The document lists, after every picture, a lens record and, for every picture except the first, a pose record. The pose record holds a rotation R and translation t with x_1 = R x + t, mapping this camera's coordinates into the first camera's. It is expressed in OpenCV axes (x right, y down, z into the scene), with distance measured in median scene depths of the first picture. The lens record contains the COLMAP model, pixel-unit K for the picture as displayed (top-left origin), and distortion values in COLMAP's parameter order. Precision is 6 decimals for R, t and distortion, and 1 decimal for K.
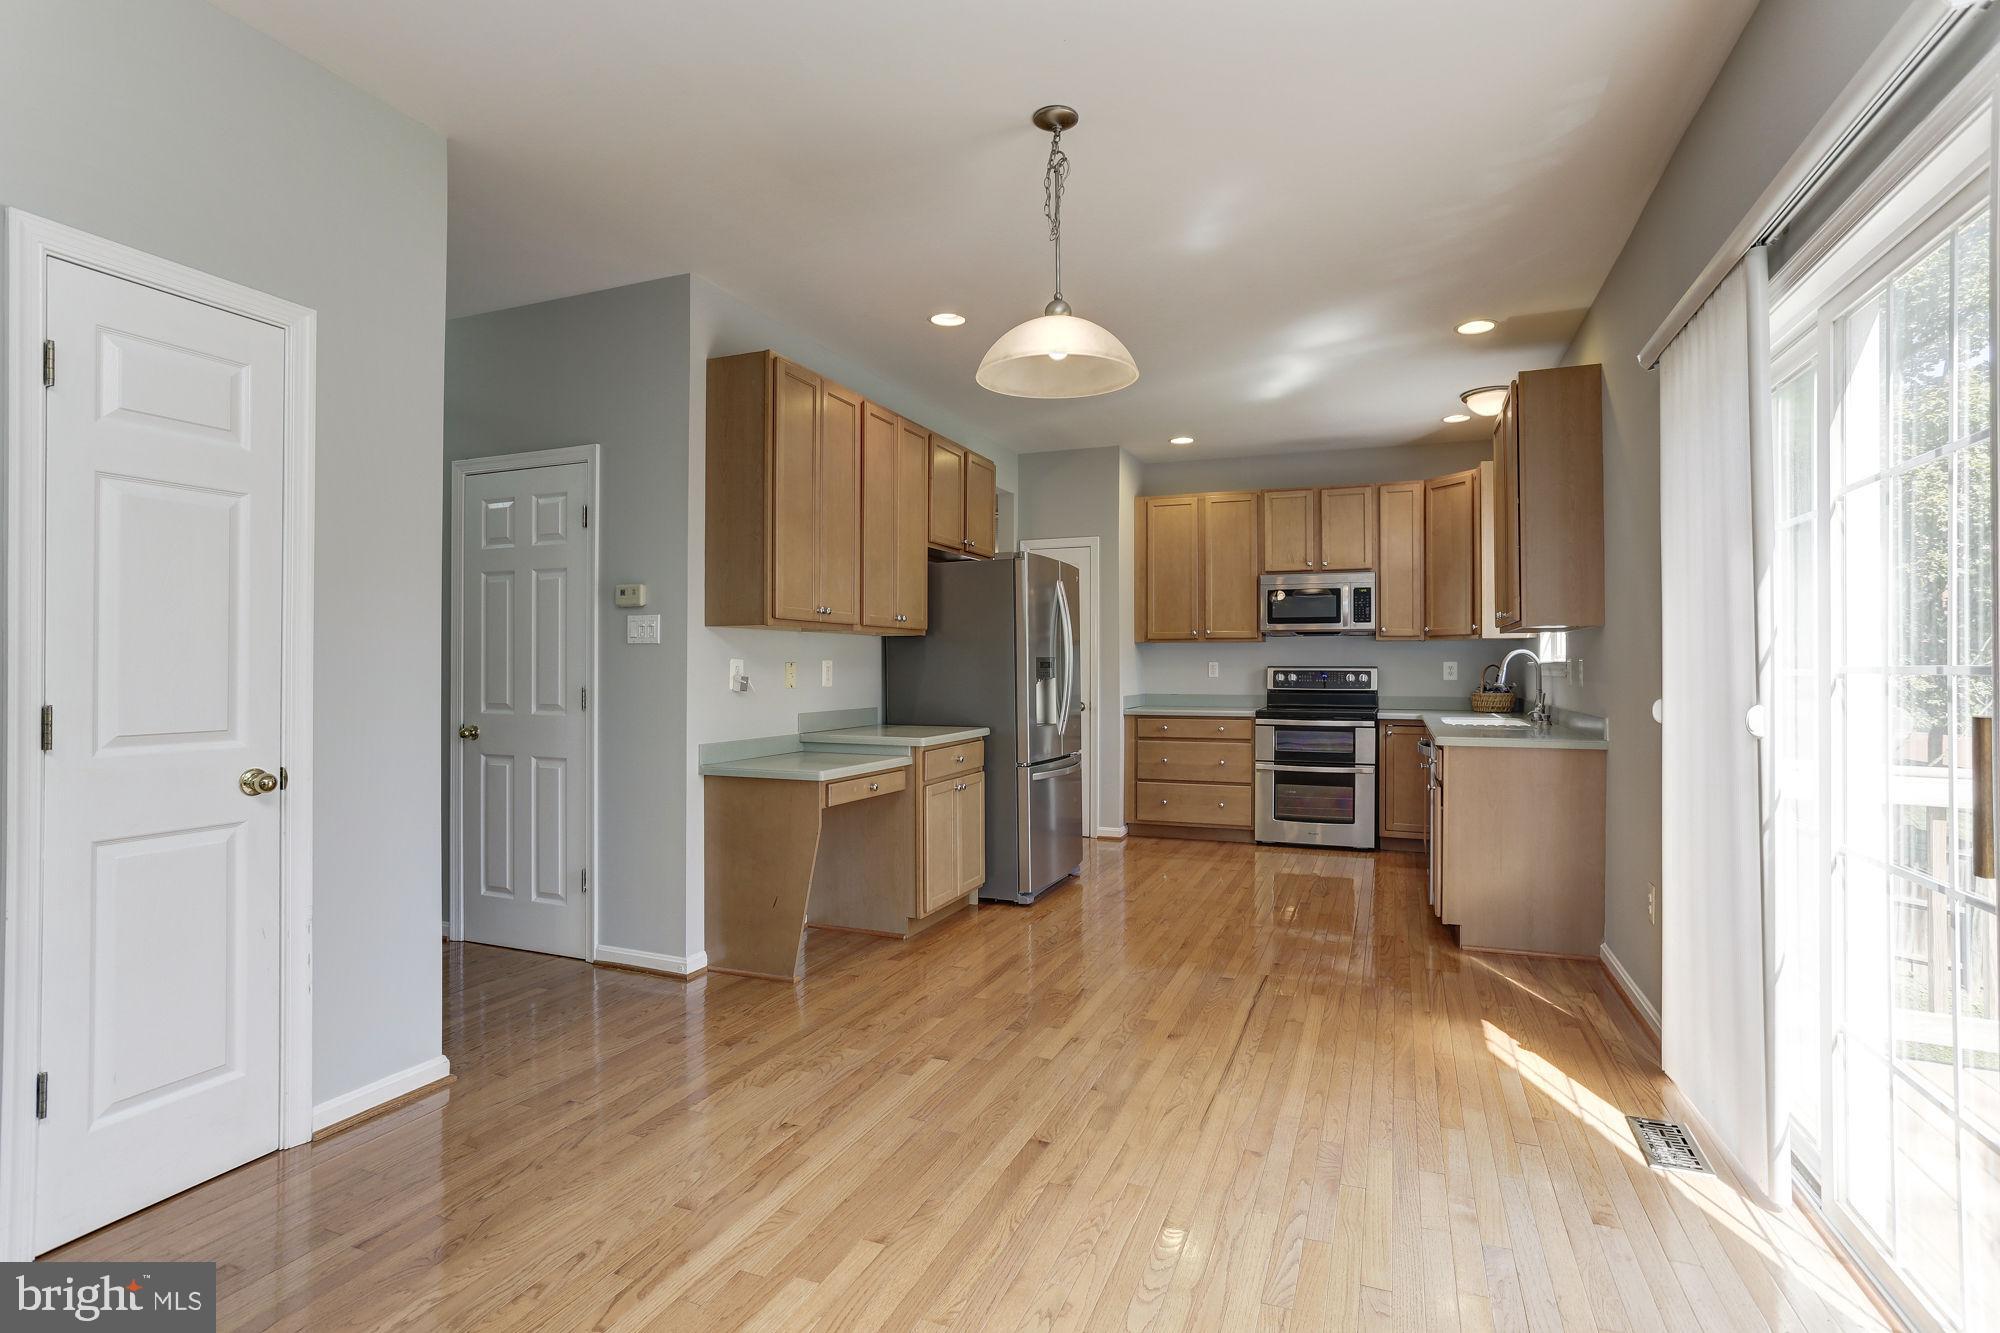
lens RADIAL K [[980.1, 0, 999.2], [0, 980.1, 663.6], [0, 0, 1]] dist [-0.000840, 0.002579]
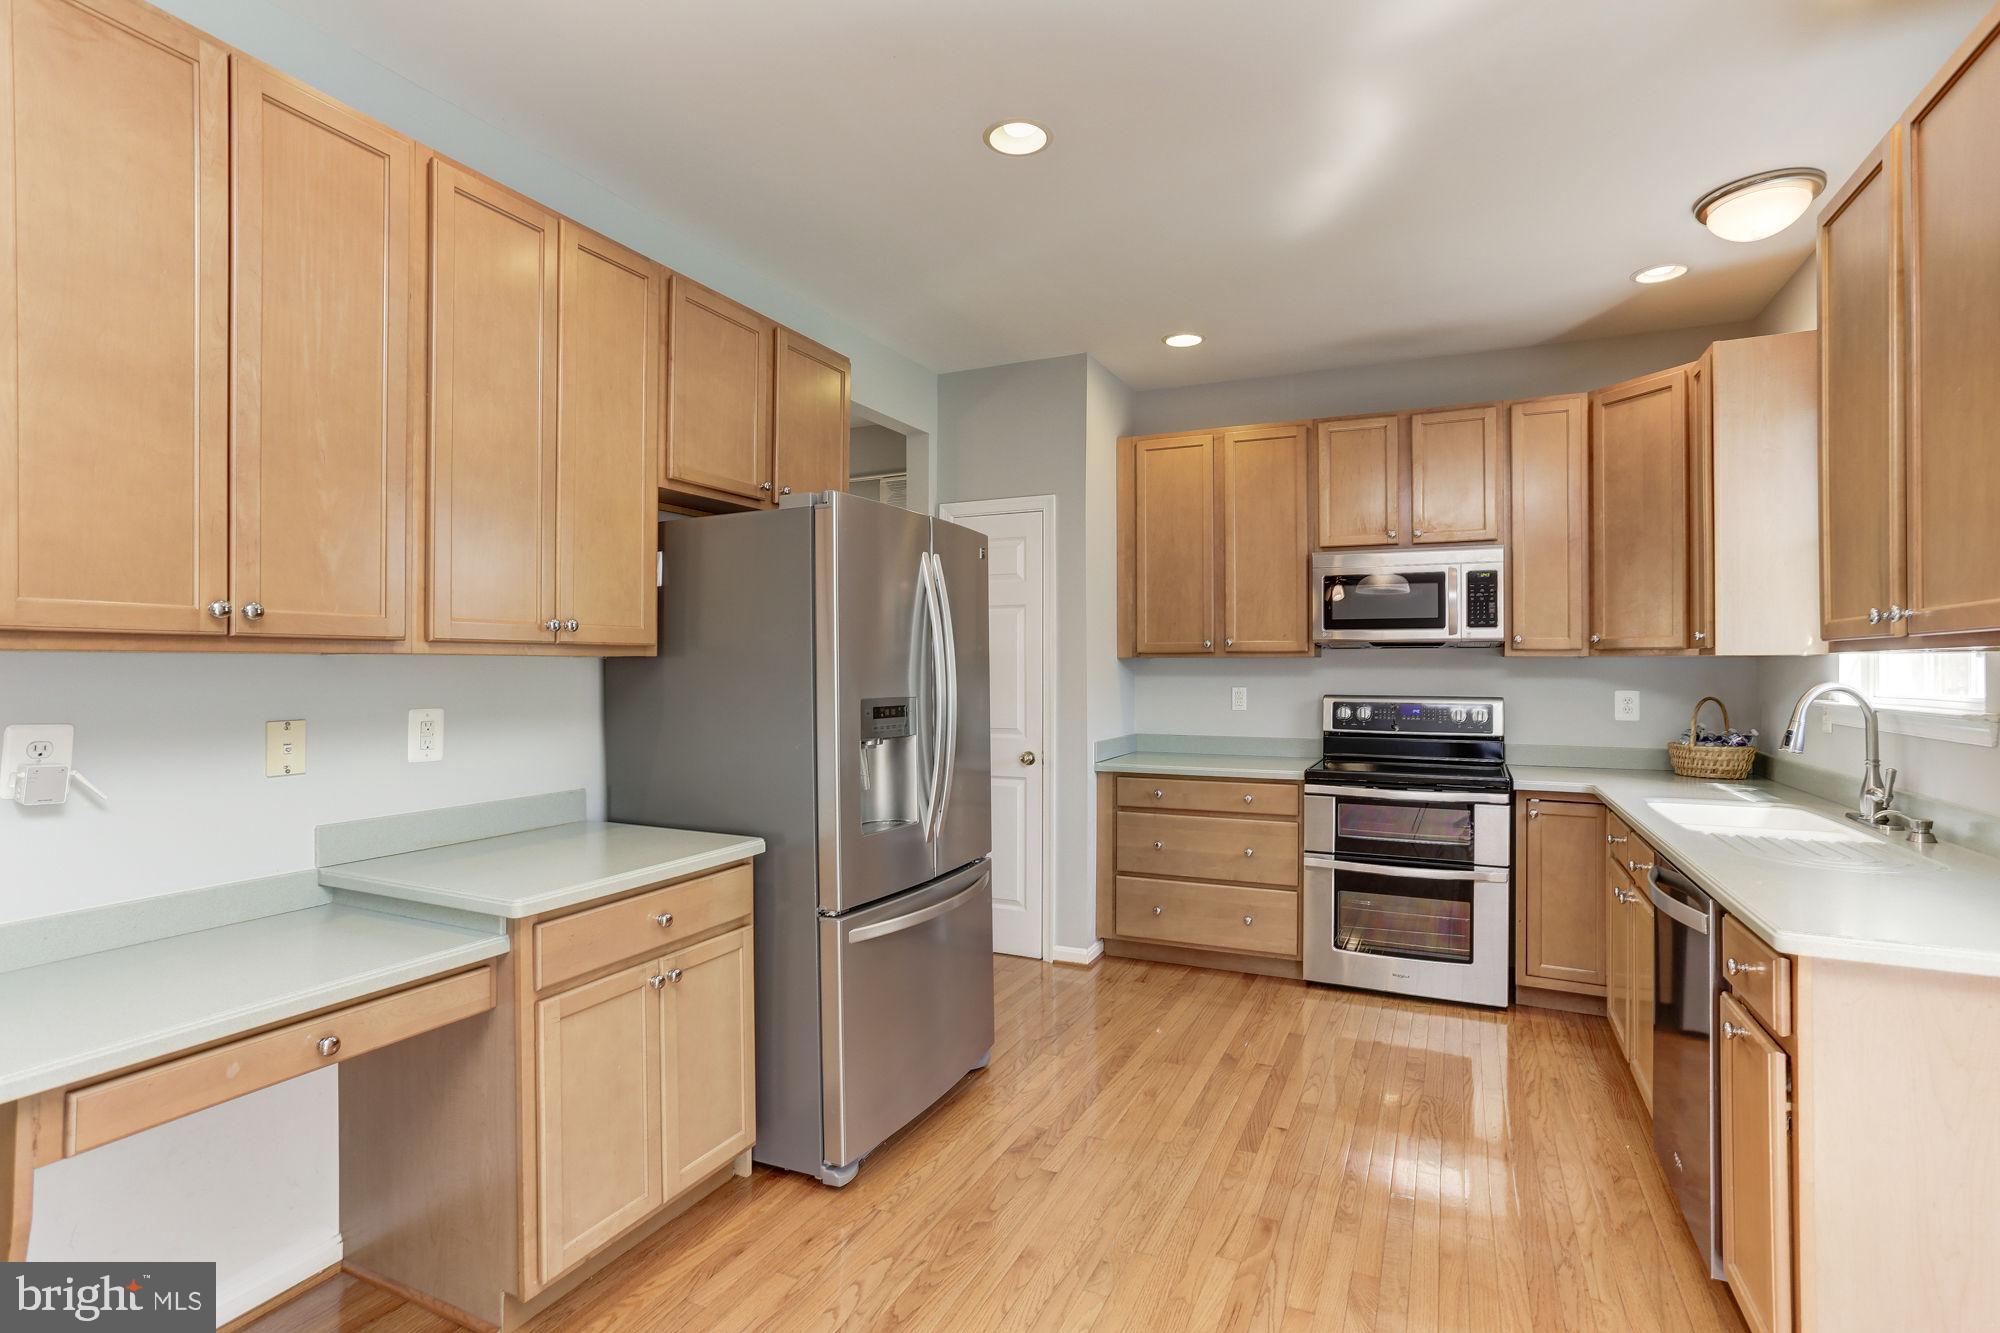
lens RADIAL K [[980.1, 0, 964.5], [0, 980.1, 662.7], [0, 0, 1]] dist [-0.000840, 0.002579]
pose [[0.996552, -0.000035, -0.082968, 0.100769], [-0.000207, 0.999996, -0.002898, -0.018462], [0.082967, 0.002905, 0.996548, 0.370965]]
